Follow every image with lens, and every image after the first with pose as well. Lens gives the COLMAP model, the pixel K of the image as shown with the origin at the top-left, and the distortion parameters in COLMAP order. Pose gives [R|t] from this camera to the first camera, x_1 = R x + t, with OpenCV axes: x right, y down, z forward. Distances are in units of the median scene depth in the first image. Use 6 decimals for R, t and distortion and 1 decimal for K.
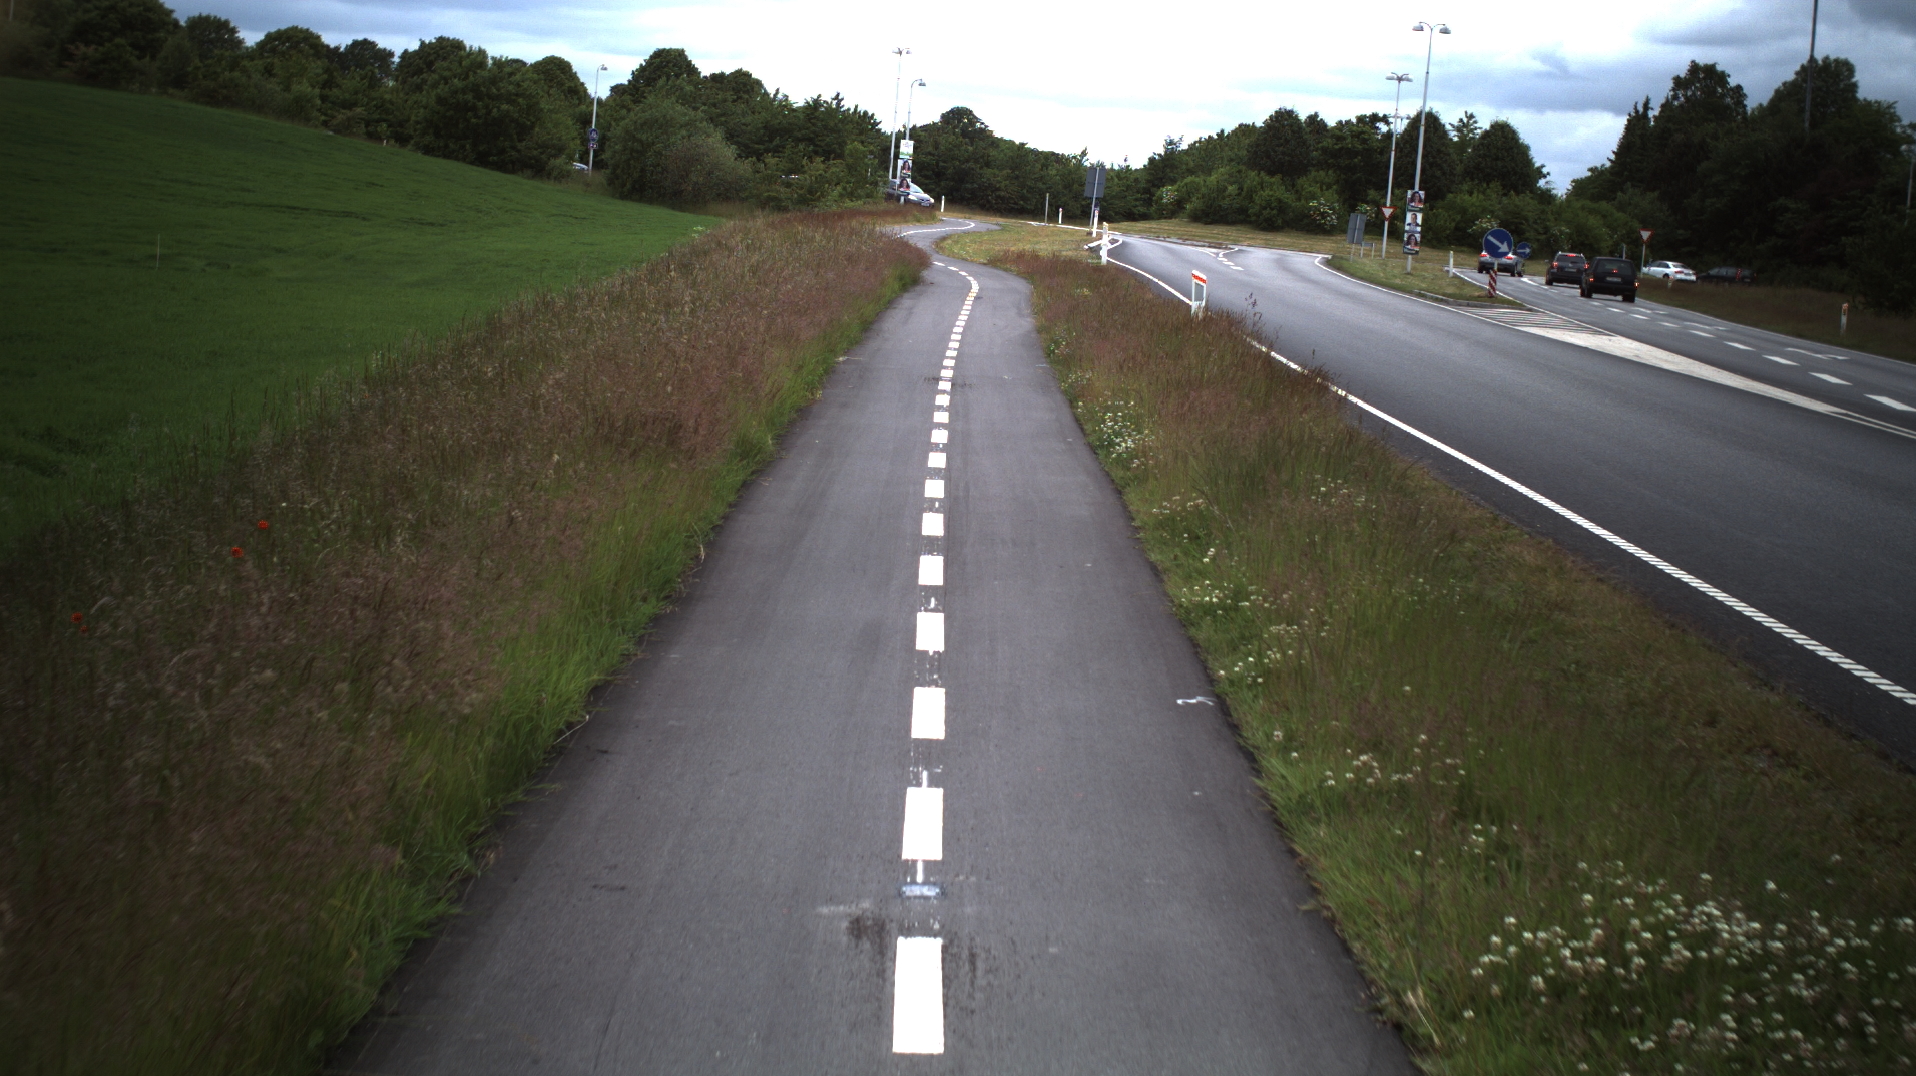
lens RADIAL K [[3458.2, 0, 958.0], [0, 3458.2, 538.0], [0, 0, 1]] dist [-0.284946, 0.283760]
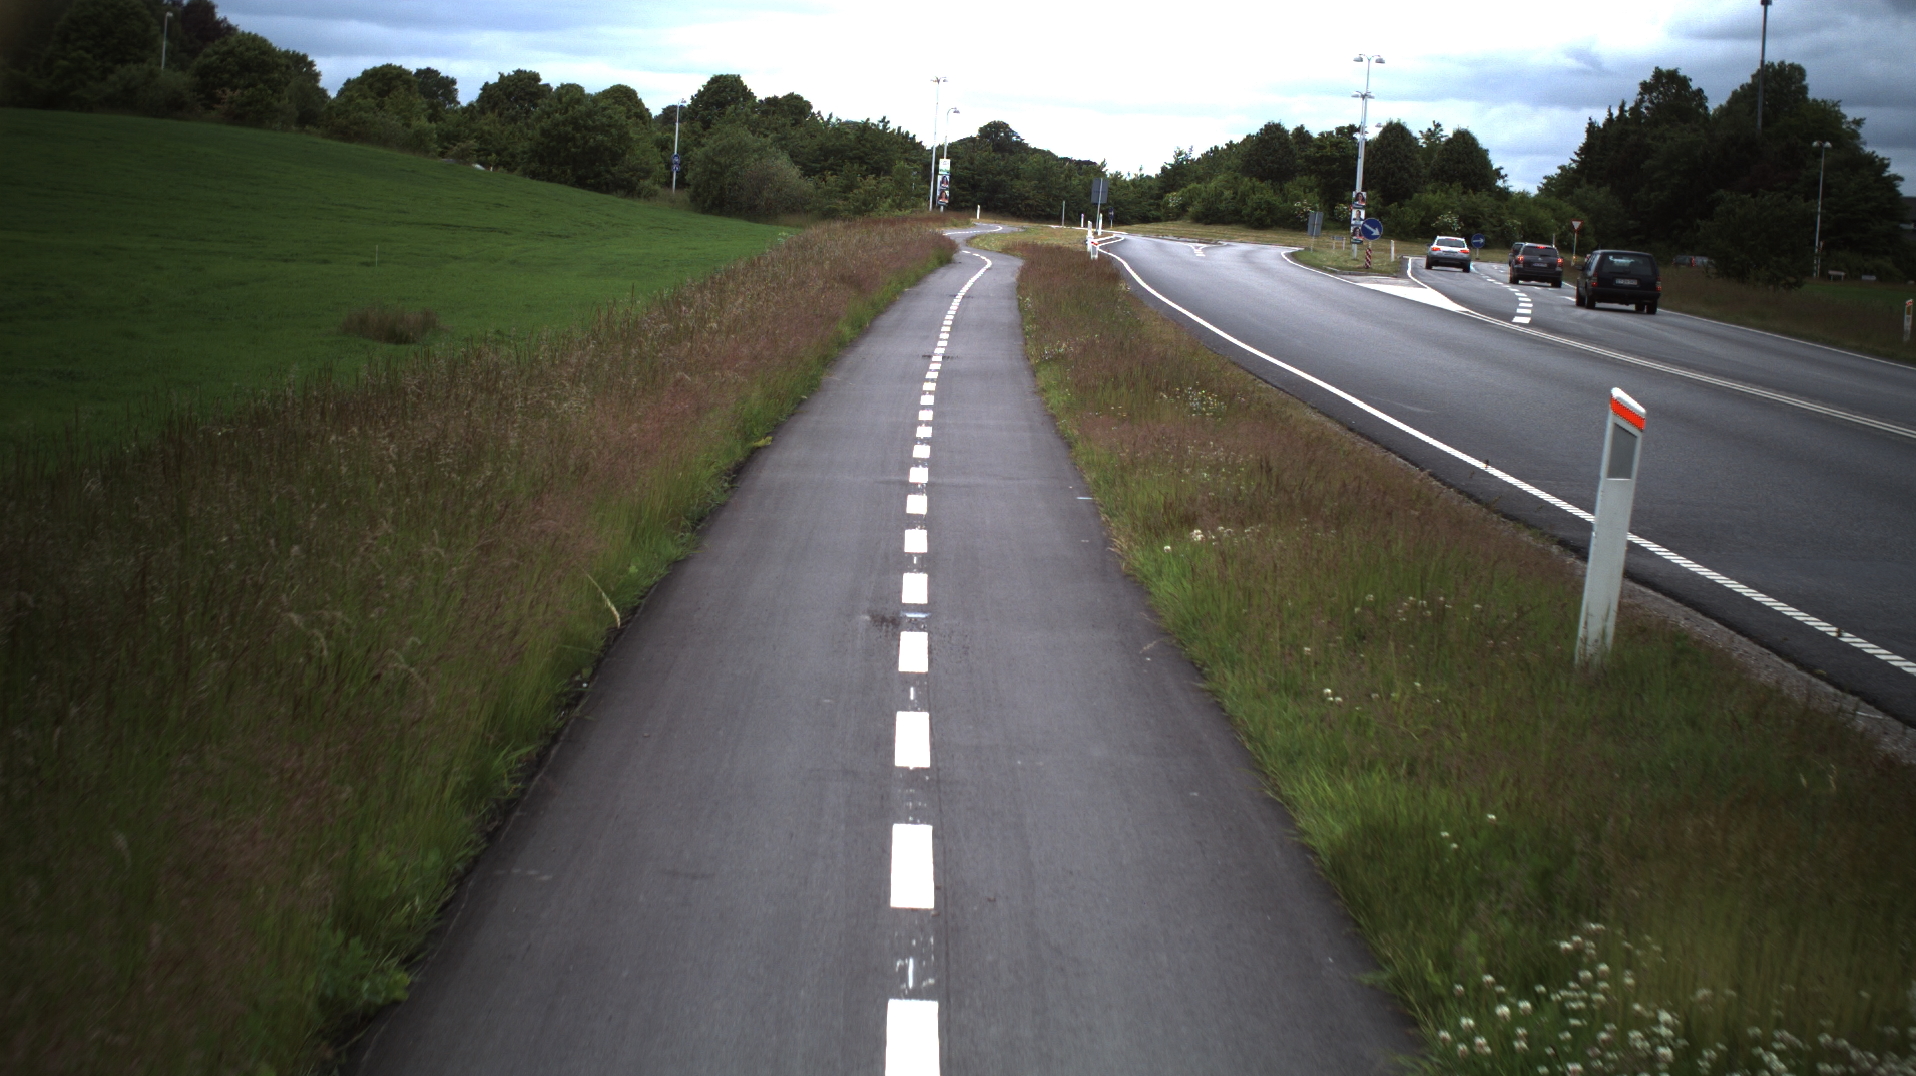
lens RADIAL K [[3458.2, 0, 958.0], [0, 3458.2, 538.0], [0, 0, 1]] dist [-0.284946, 0.283760]
pose [[0.999676, -0.021026, -0.014339, 0.003391], [0.020983, 0.999775, -0.003092, 0.016279], [0.014400, 0.002790, 0.999892, -0.160283]]
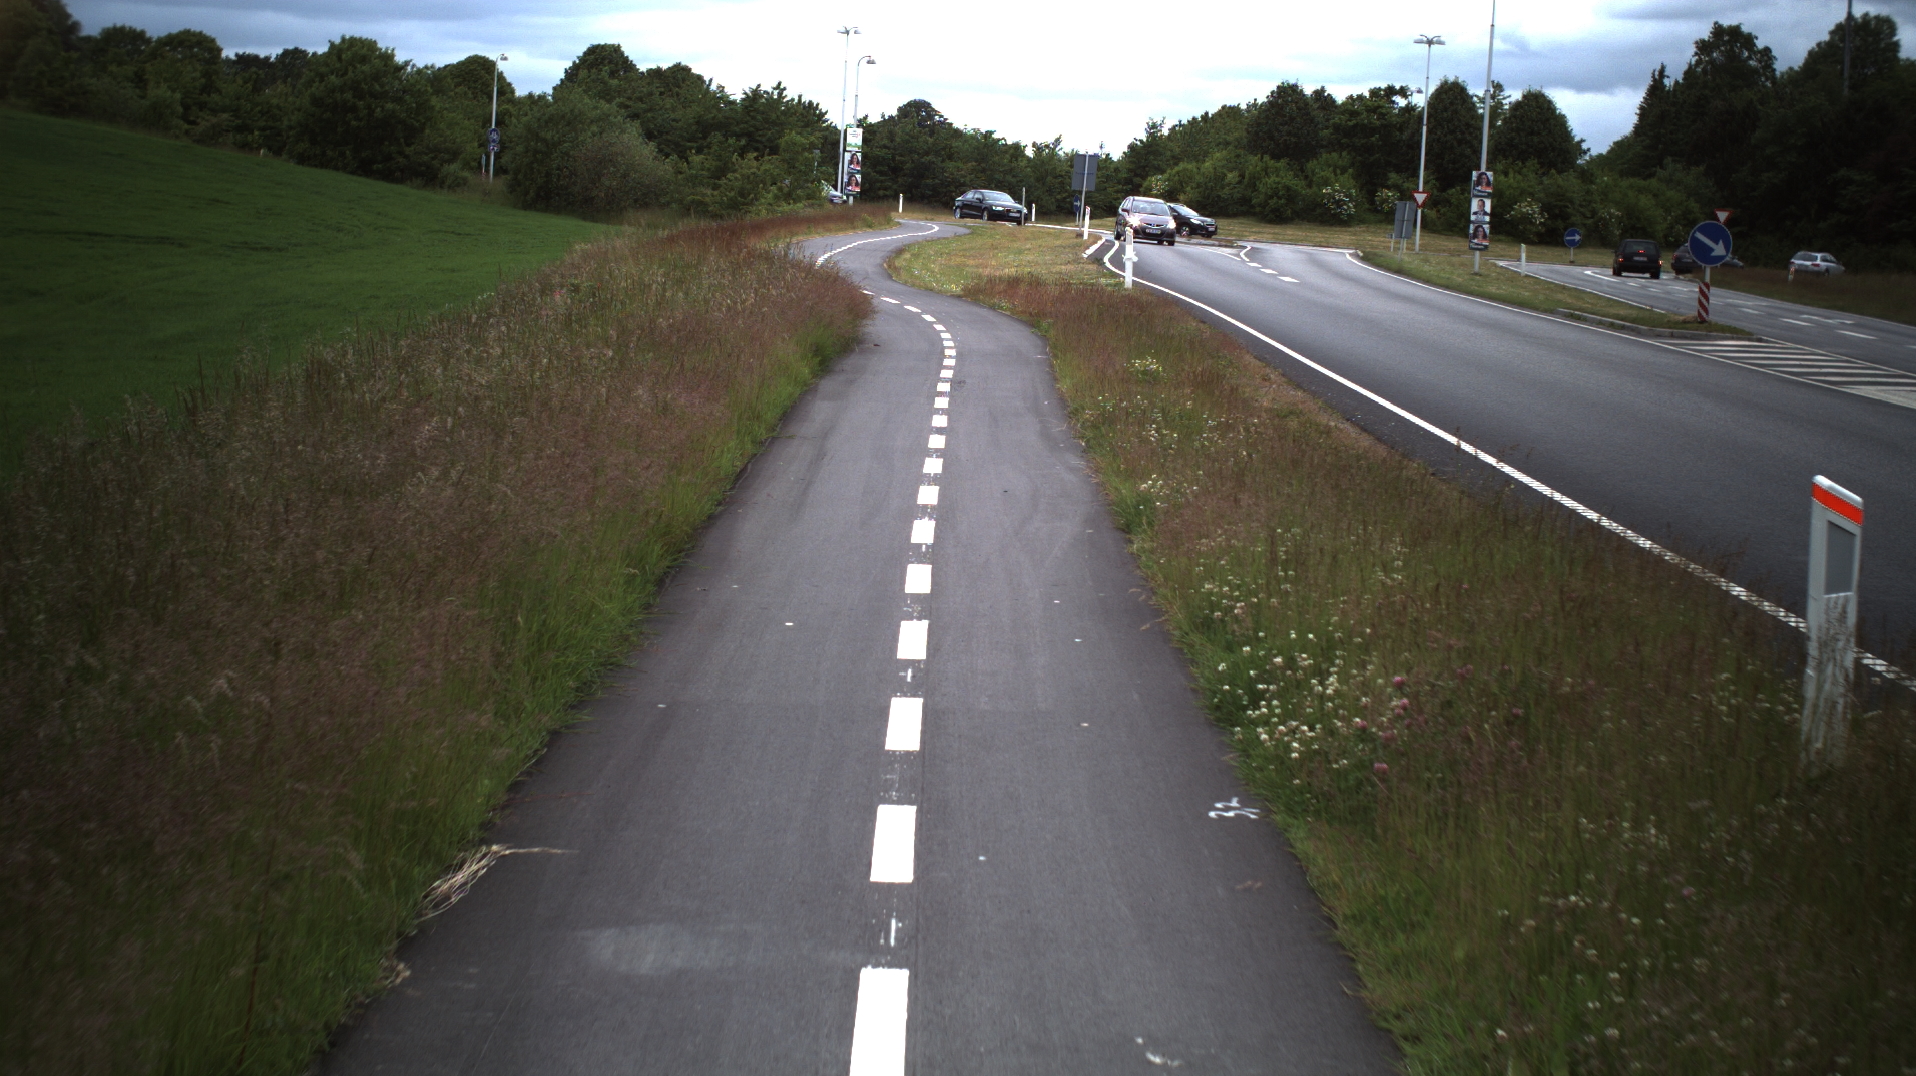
lens RADIAL K [[3458.2, 0, 958.0], [0, 3458.2, 538.0], [0, 0, 1]] dist [-0.284946, 0.283760]
pose [[0.999516, -0.029920, 0.008555, 0.000135], [0.029910, 0.999552, 0.001292, -0.013504], [-0.008590, -0.001036, 0.999963, 0.133566]]
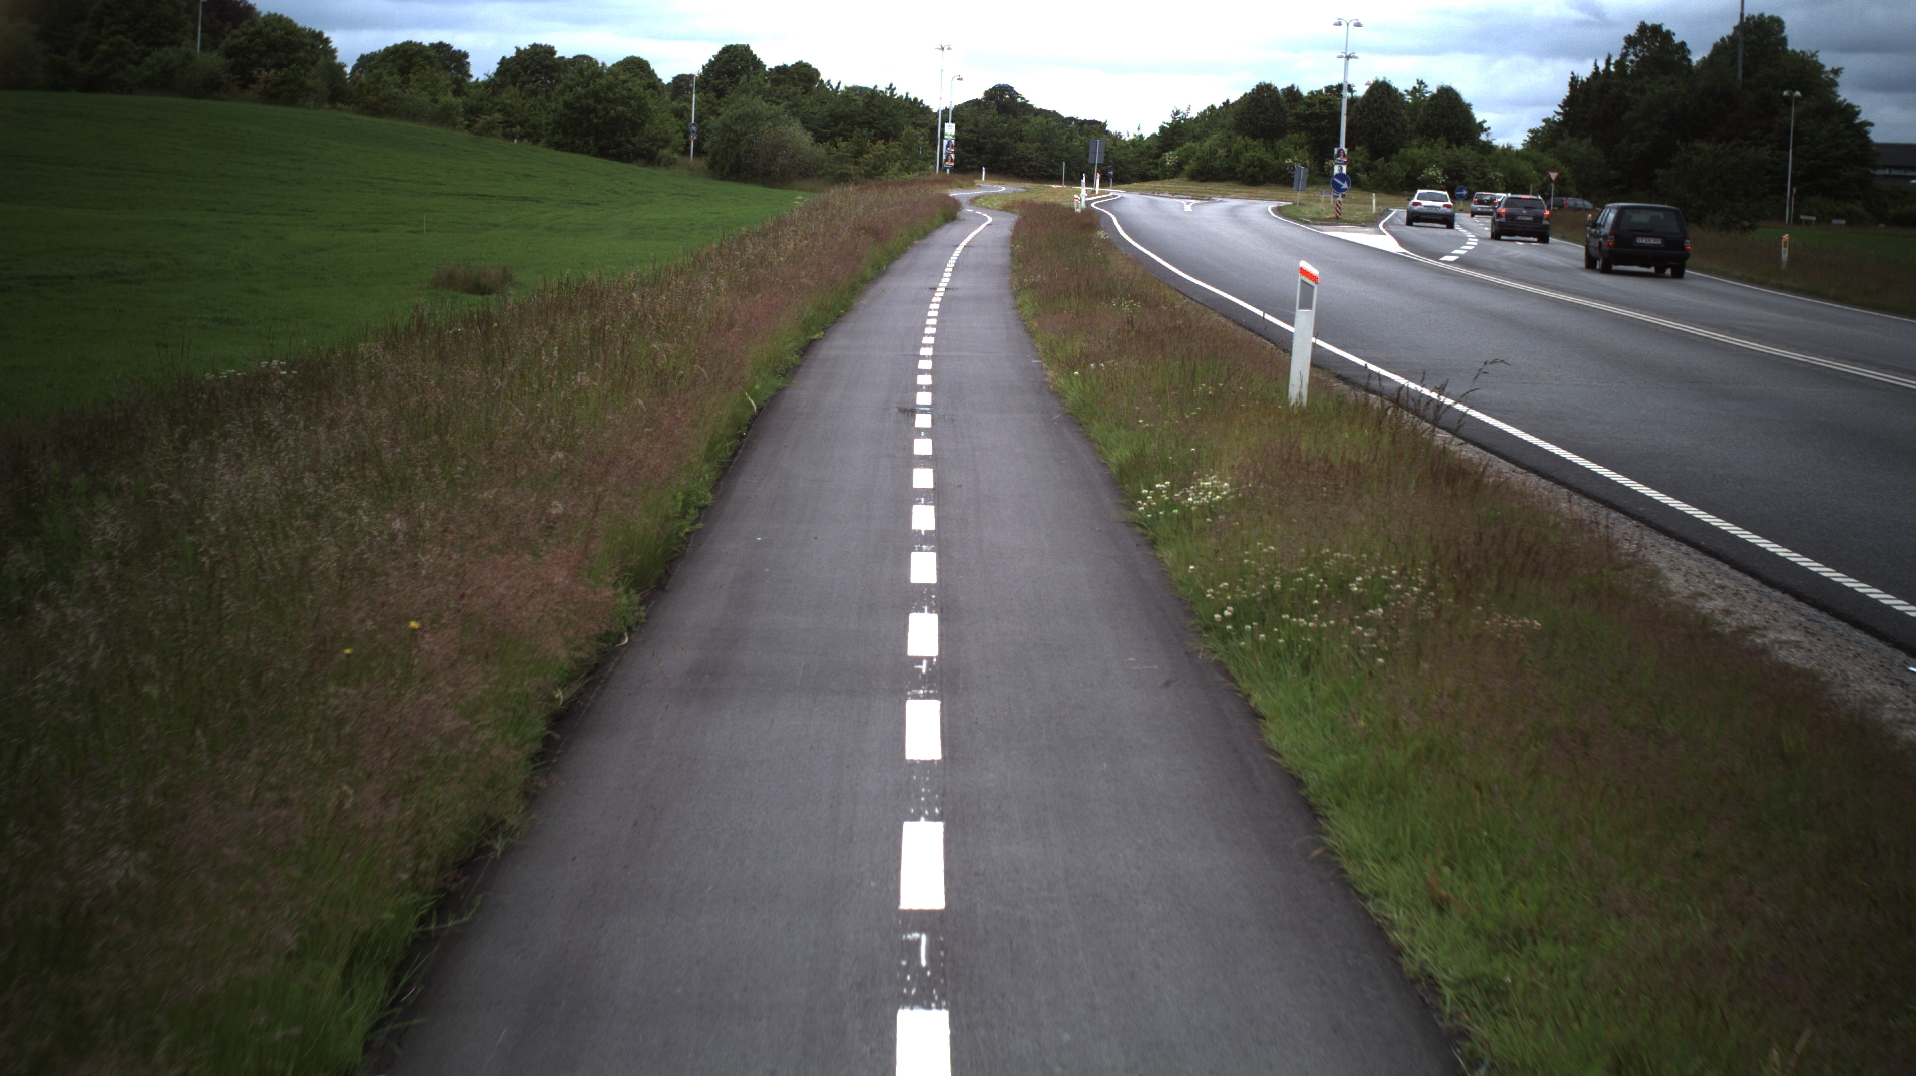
lens RADIAL K [[3458.2, 0, 958.0], [0, 3458.2, 538.0], [0, 0, 1]] dist [-0.284946, 0.283760]
pose [[0.999067, -0.038883, -0.018775, 0.004826], [0.039032, 0.999209, 0.007662, 0.021547], [0.018462, -0.008388, 0.999794, -0.213479]]
